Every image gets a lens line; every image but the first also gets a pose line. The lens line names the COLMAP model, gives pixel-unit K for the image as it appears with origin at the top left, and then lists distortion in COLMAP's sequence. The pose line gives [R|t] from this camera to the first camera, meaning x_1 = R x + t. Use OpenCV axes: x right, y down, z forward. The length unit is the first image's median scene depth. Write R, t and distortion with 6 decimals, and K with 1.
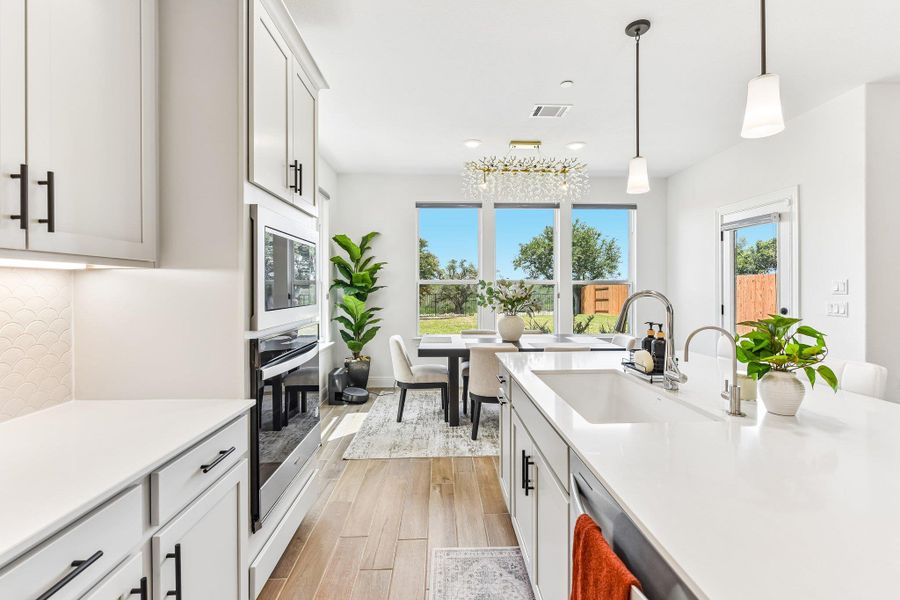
lens RADIAL K [[389.1, 0, 450.7], [0, 389.1, 294.4], [0, 0, 1]] dist [-0.002140, -0.000190]
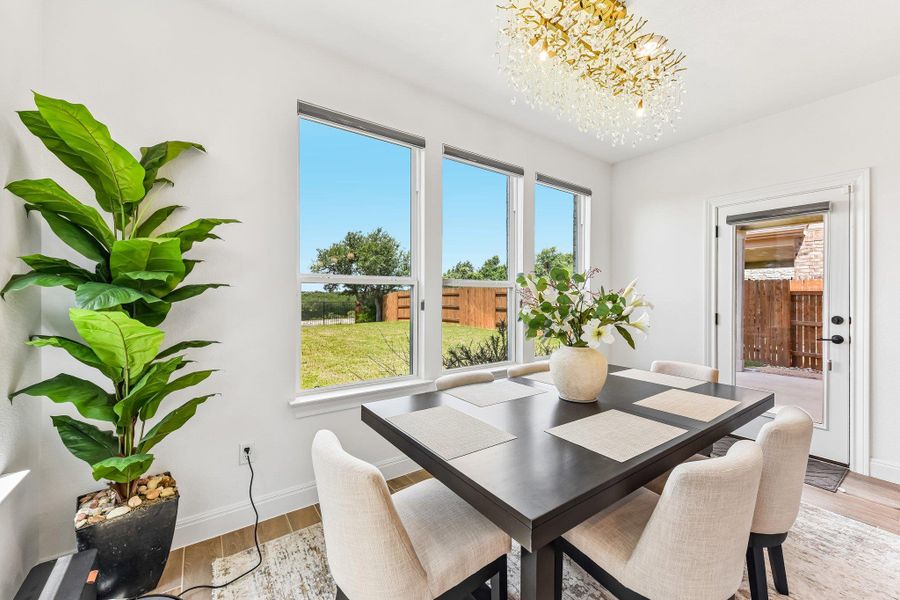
lens RADIAL K [[354.7, 0, 451.1], [0, 354.7, 297.1], [0, 0, 1]] dist [-0.001232, -0.000357]
pose [[0.828623, 0.001996, 0.559803, -0.179831], [0.006136, 0.999901, -0.012647, -0.001598], [-0.559773, 0.013915, 0.828529, 0.587288]]
